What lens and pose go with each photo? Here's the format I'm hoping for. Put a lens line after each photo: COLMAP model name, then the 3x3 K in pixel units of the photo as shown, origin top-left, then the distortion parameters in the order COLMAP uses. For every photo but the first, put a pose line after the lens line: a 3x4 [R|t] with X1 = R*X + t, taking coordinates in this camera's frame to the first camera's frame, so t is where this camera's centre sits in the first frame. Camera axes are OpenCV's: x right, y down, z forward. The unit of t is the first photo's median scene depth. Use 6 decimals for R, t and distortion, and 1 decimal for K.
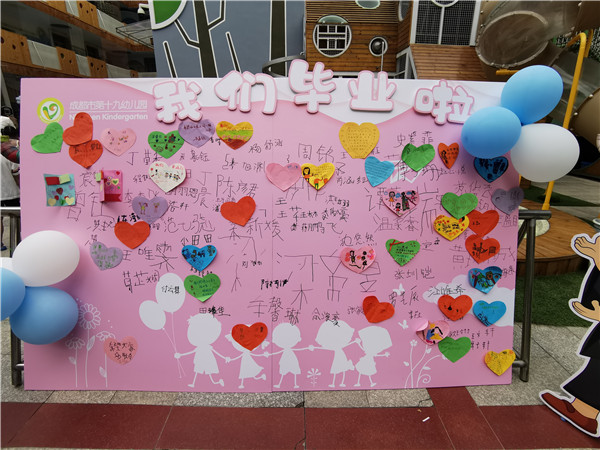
lens RADIAL K [[299.9, 0, 300.3], [0, 299.9, 215.0], [0, 0, 1]] dist [-0.075857, 0.029191]
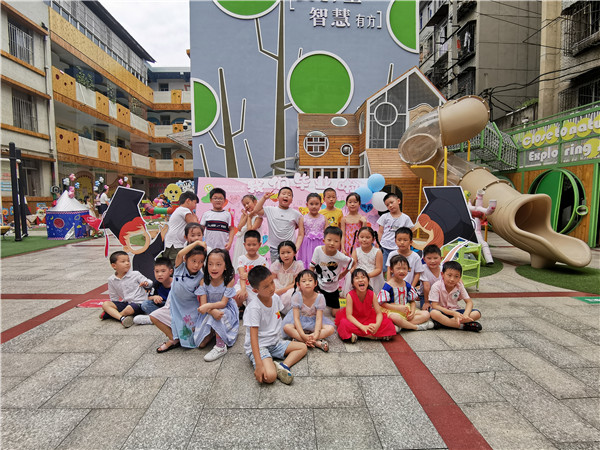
lens RADIAL K [[293.9, 0, 300.0], [0, 293.9, 225.0], [0, 0, 1]] dist [0.000160, 0.000287]
pose [[0.999778, -0.006902, 0.019928, -0.009969], [0.011221, 0.974164, -0.225563, 0.150853], [-0.017857, 0.225736, 0.974025, -0.407515]]
